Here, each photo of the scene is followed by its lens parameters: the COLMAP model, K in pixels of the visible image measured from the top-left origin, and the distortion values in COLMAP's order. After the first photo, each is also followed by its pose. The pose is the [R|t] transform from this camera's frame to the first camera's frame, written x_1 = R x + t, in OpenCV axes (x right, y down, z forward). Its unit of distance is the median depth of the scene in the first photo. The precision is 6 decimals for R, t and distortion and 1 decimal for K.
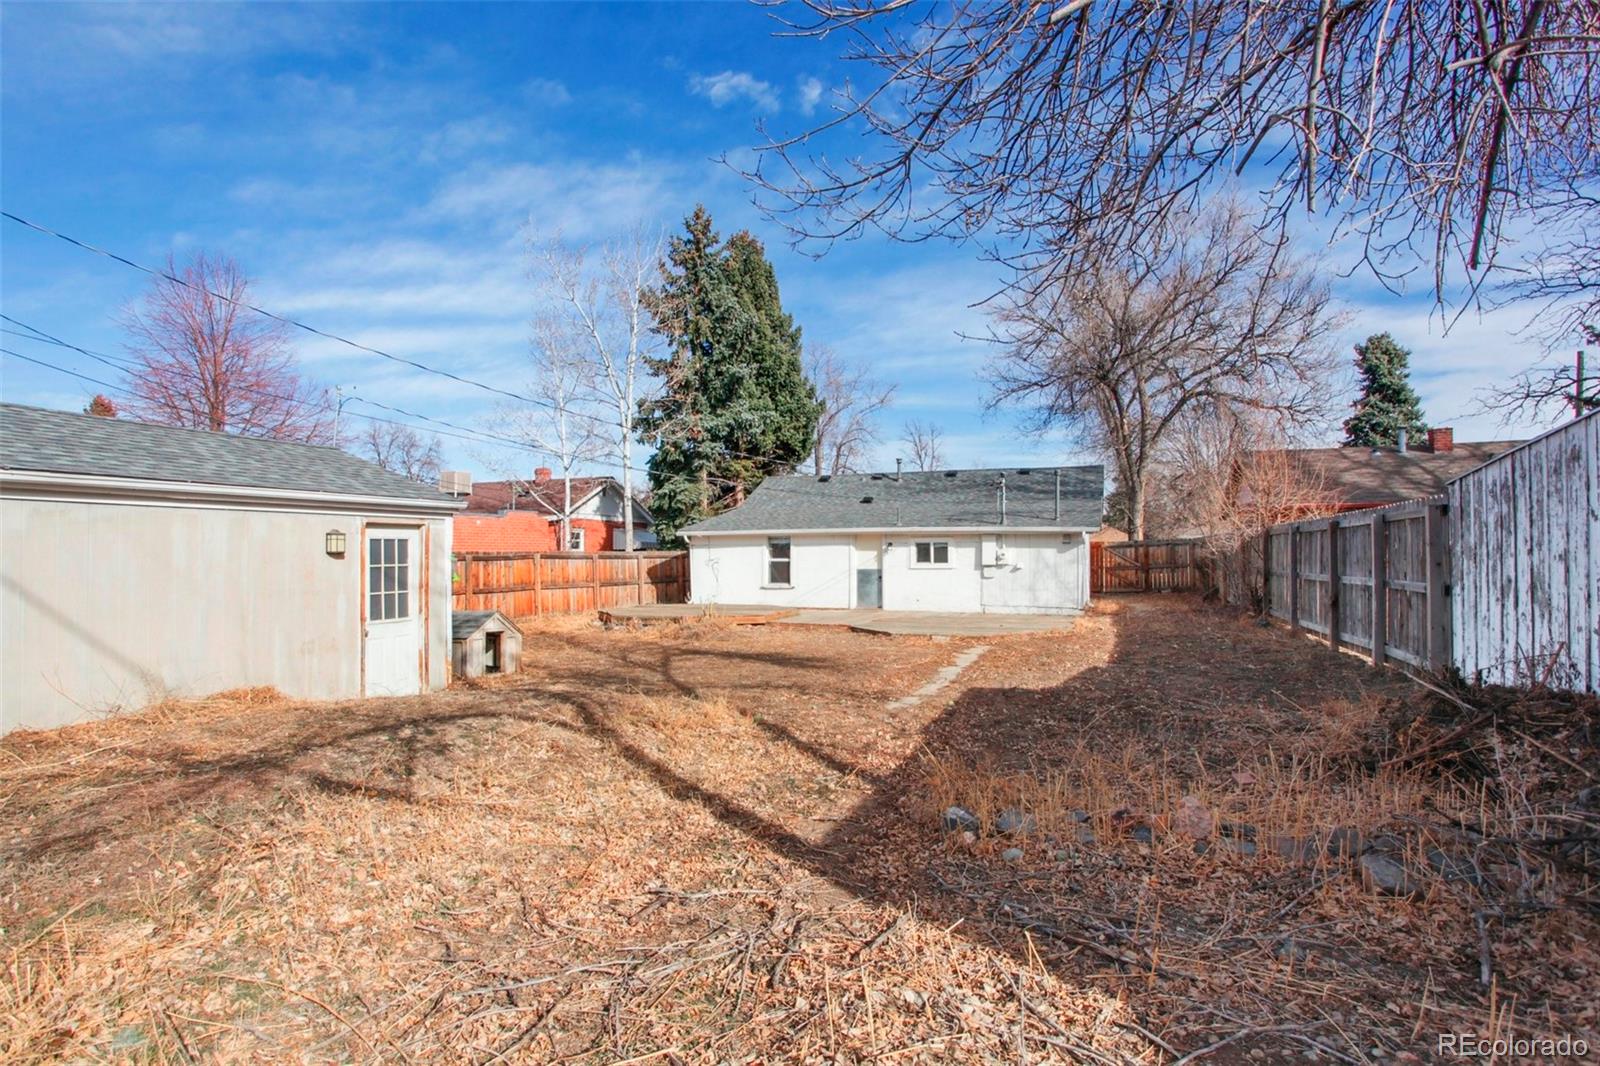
lens RADIAL K [[778.0, 0, 800.0], [0, 778.0, 533.0], [0, 0, 1]] dist [-0.069611, 0.000491]
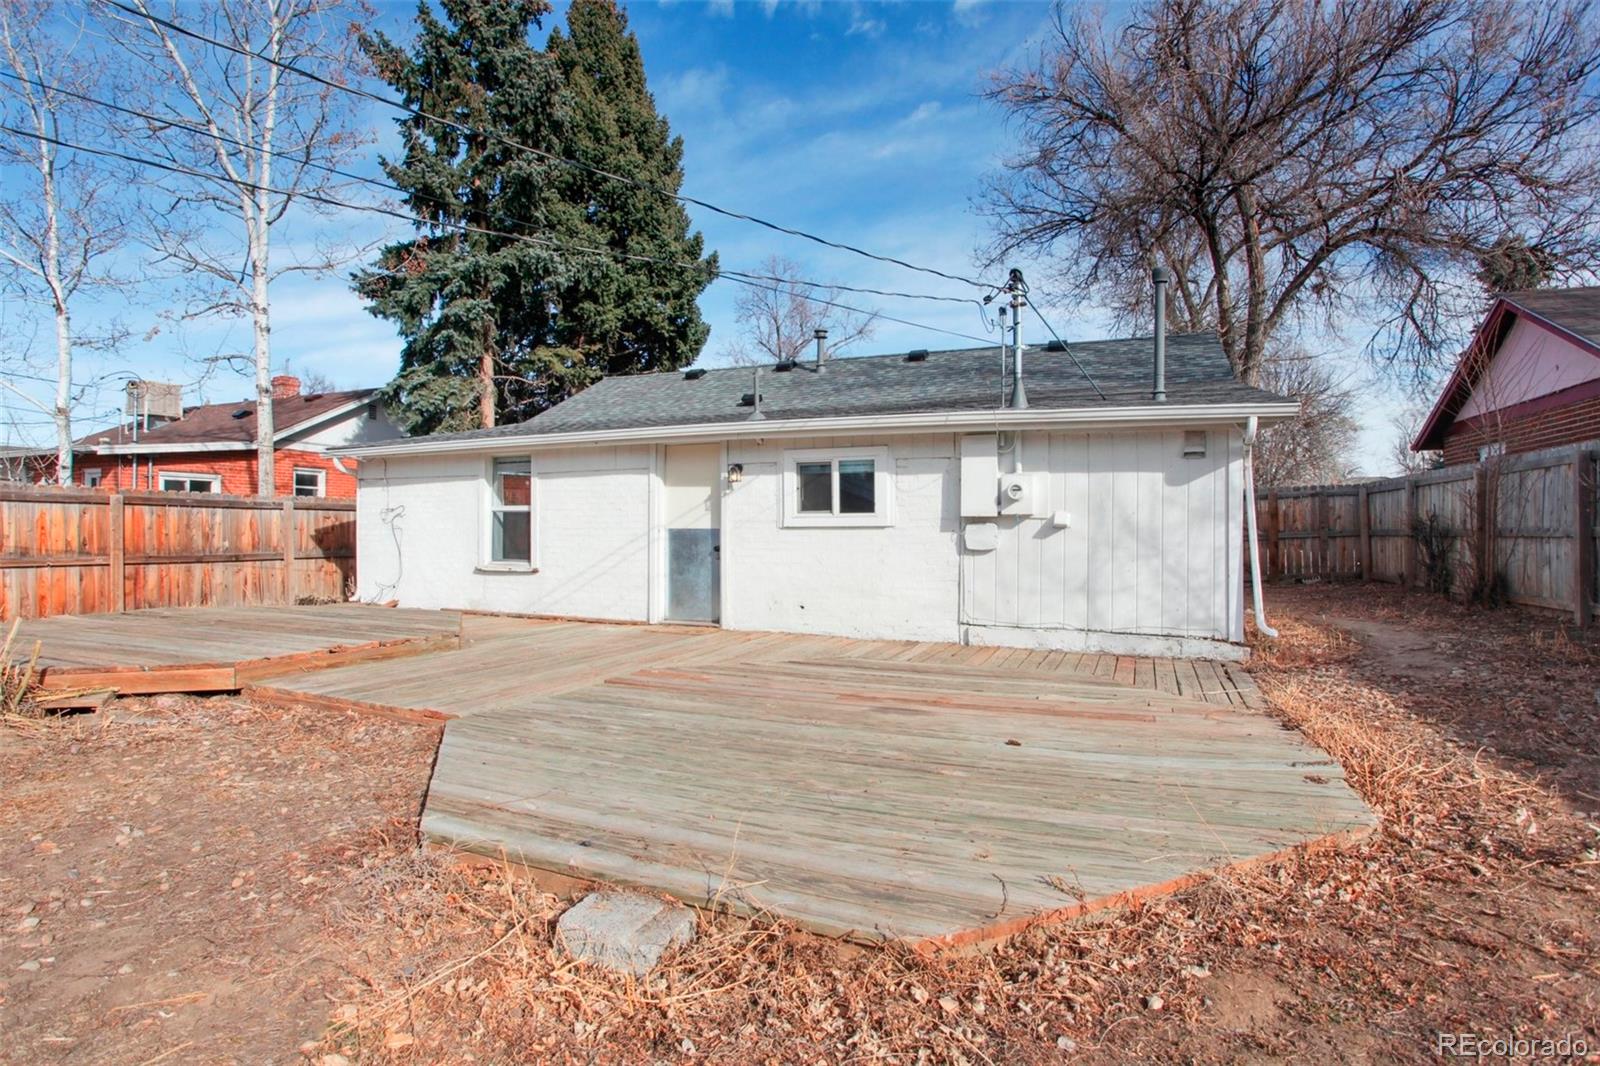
lens RADIAL K [[778.0, 0, 800.0], [0, 778.0, 533.0], [0, 0, 1]] dist [-0.069611, 0.000491]
pose [[0.999945, 0.006724, -0.008060, 0.144501], [-0.006475, 0.999514, 0.030479, 0.034191], [0.008262, -0.030425, 0.999503, 0.561814]]
